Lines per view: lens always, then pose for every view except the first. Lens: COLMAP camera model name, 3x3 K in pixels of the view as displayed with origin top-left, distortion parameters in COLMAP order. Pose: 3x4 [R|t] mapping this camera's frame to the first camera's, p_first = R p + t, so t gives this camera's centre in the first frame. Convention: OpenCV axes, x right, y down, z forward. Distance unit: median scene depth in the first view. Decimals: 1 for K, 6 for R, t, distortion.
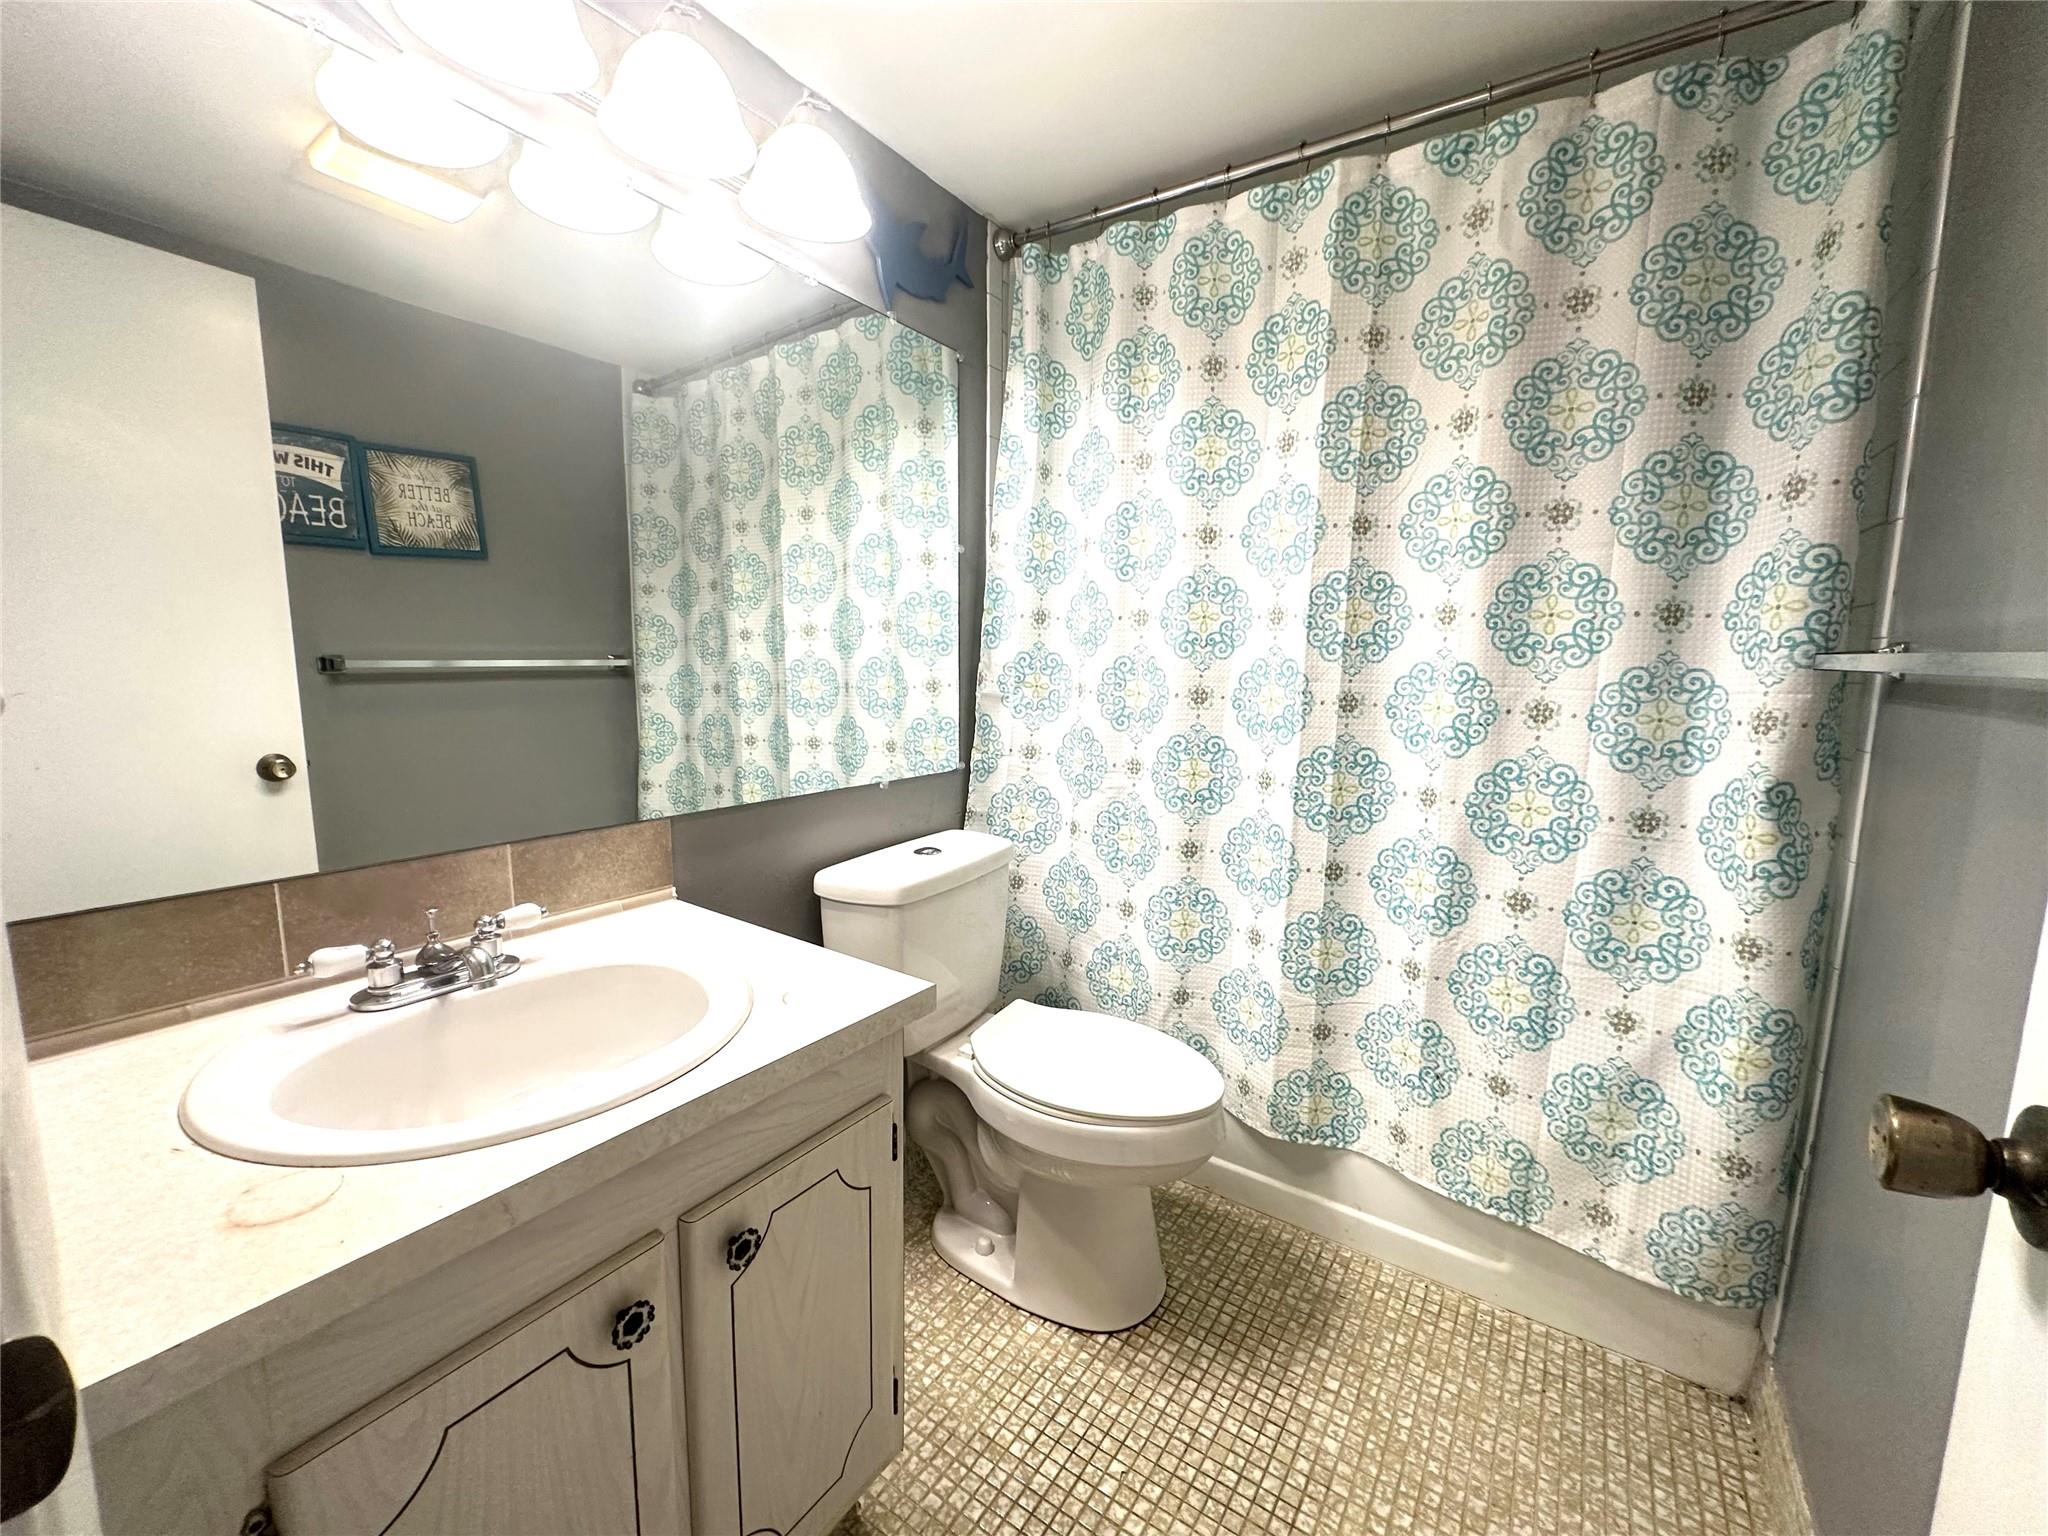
lens RADIAL K [[790.3, 0, 1024.0], [0, 790.3, 768.0], [0, 0, 1]] dist [0.000889, 0.000094]
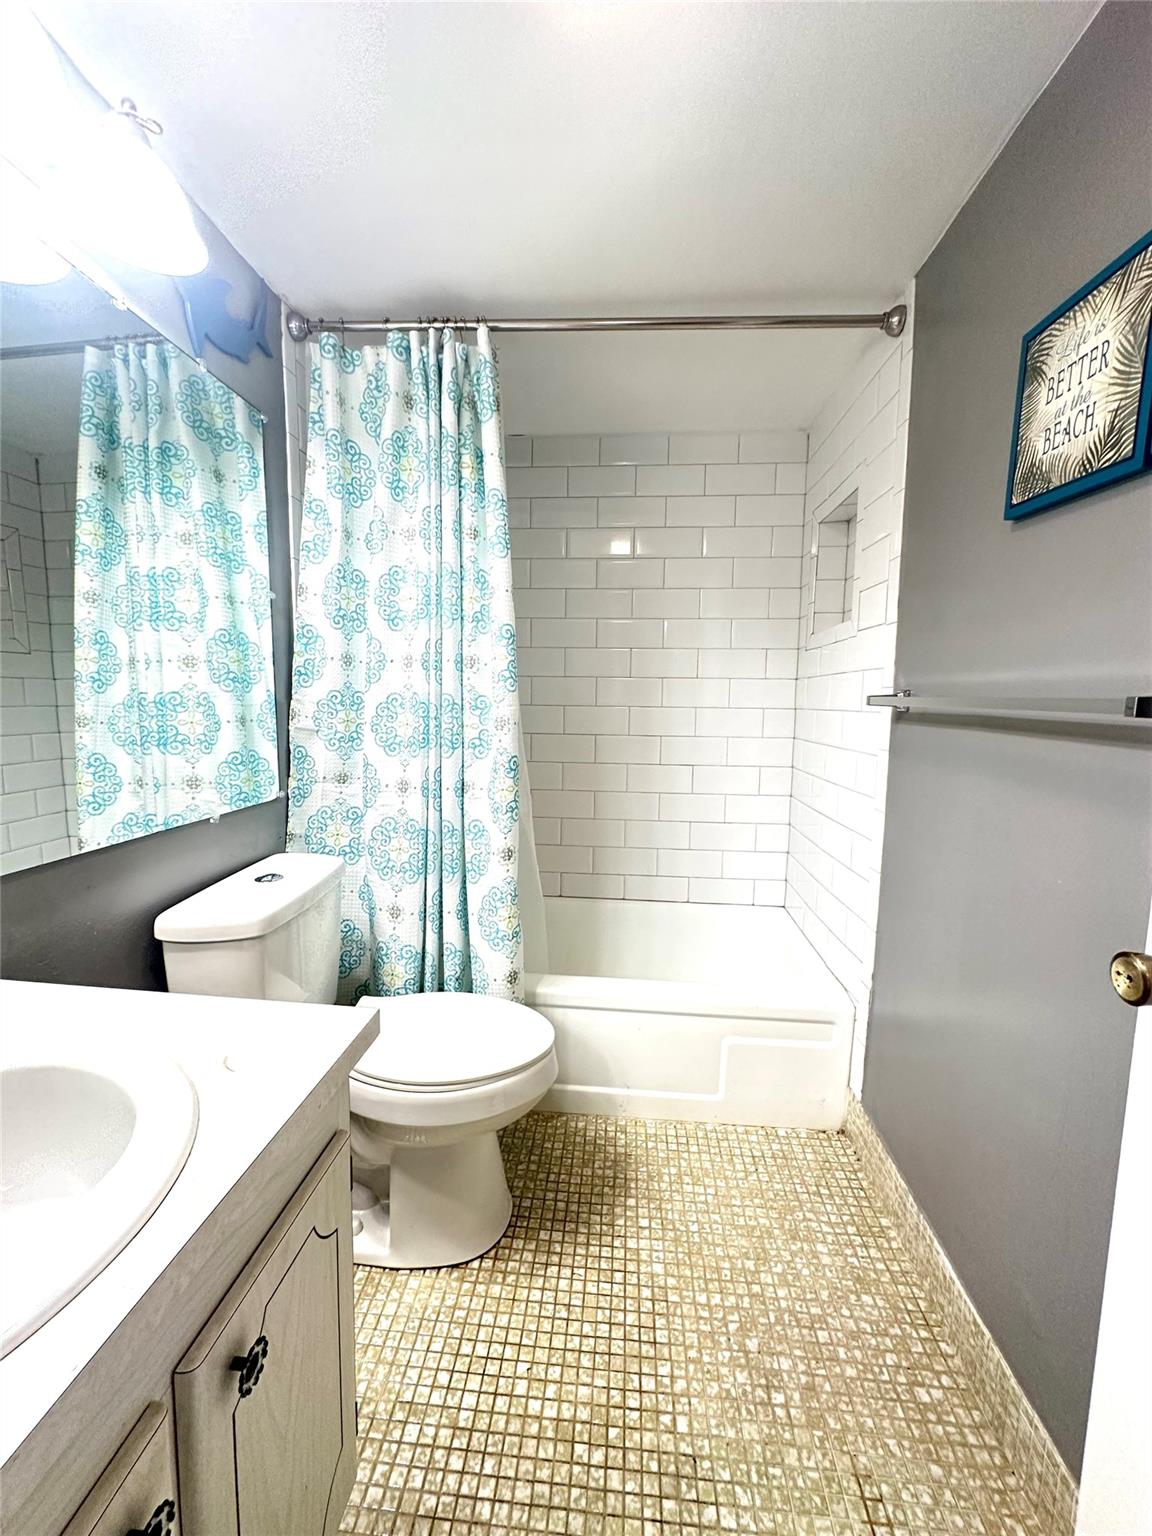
lens RADIAL K [[600.7, 0, 576.0], [0, 600.7, 768.0], [0, 0, 1]] dist [0.000000, 0.000024]
pose [[0.875901, -0.055506, 0.479287, -0.162746], [0.061507, 0.998102, 0.003186, -0.022420], [-0.478554, 0.026689, 0.877652, 0.107713]]
